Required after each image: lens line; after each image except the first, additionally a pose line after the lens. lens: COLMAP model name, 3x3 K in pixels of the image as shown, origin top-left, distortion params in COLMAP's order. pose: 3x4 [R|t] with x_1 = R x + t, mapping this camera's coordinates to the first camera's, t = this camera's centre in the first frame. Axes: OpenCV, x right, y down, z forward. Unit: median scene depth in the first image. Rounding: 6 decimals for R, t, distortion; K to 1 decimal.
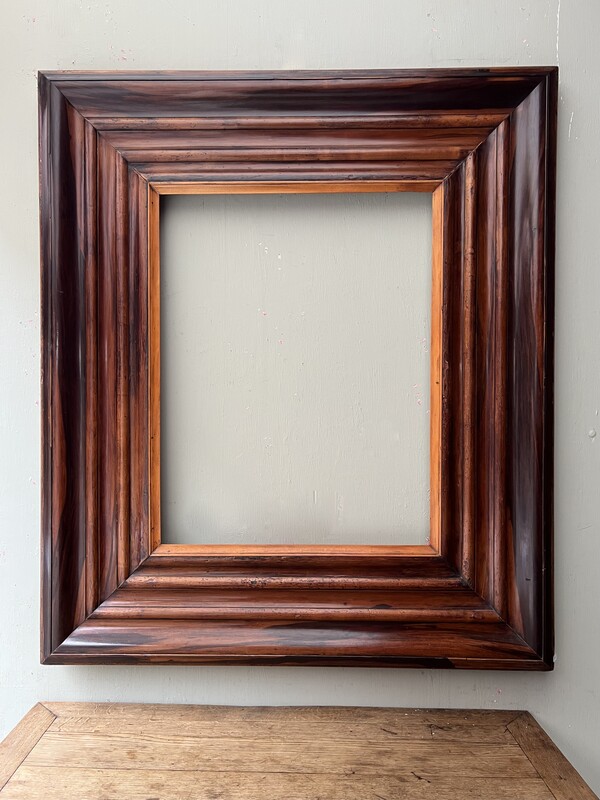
lens RADIAL K [[637.1, 0, 301.9], [0, 637.1, 402.8], [0, 0, 1]] dist [0.027173, -0.042345]
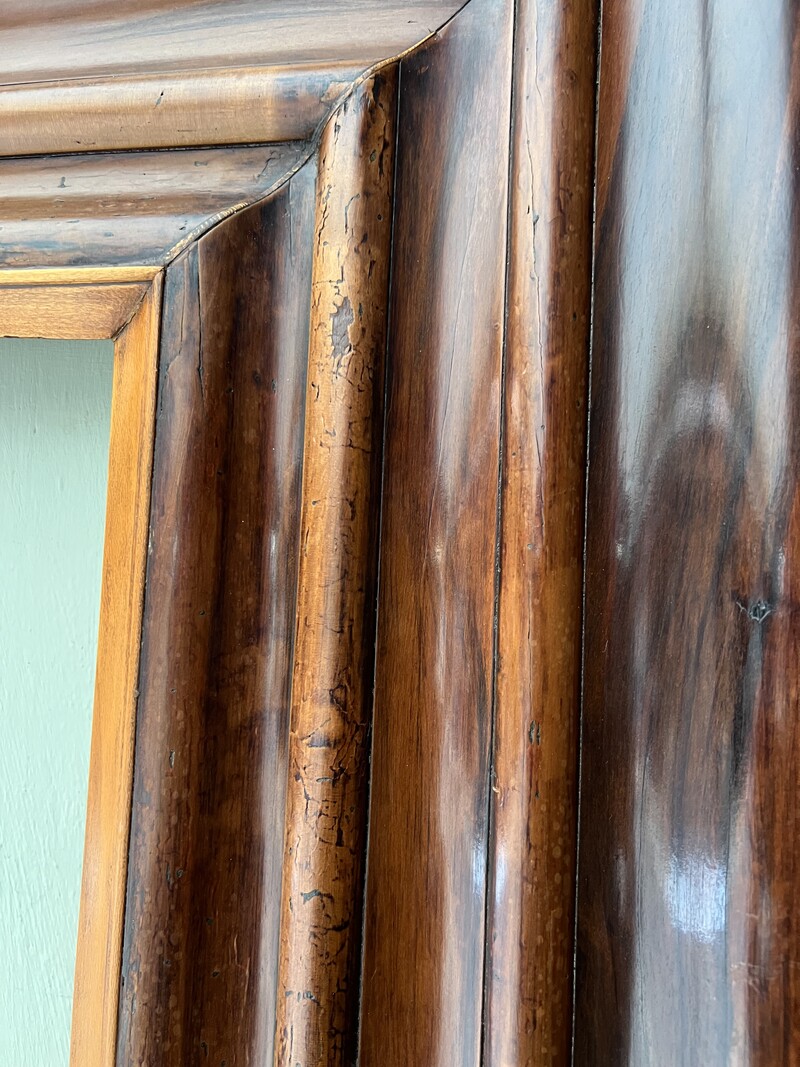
lens RADIAL K [[849.8, 0, 399.9], [0, 849.8, 543.3], [0, 0, 1]] dist [0.027173, -0.042345]
pose [[0.992902, 0.020090, -0.117229, 0.304593], [-0.027193, 0.997869, -0.059305, -0.268517], [0.115788, 0.062072, 0.991333, 0.796971]]
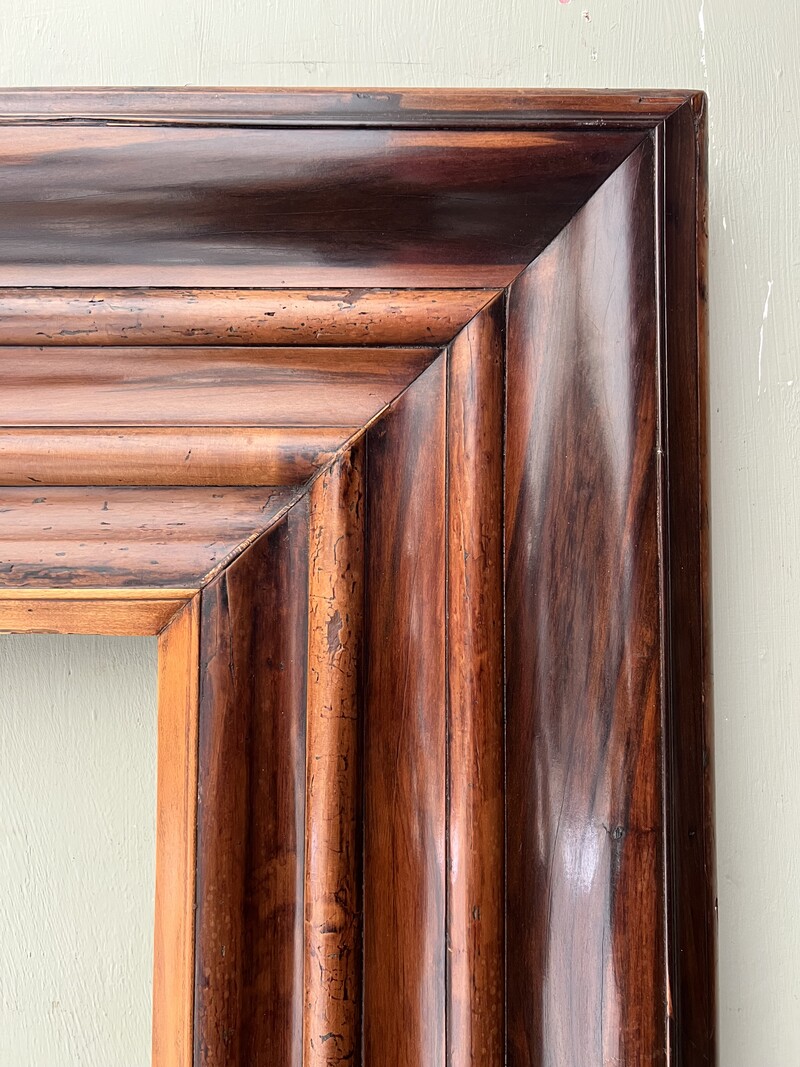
lens RADIAL K [[849.8, 0, 400.5], [0, 849.8, 526.7], [0, 0, 1]] dist [0.027173, -0.042345]
pose [[0.998276, -0.004520, 0.058521, 0.271317], [0.006547, 0.999384, -0.034485, -0.358148], [-0.058329, 0.034809, 0.997690, 0.704360]]
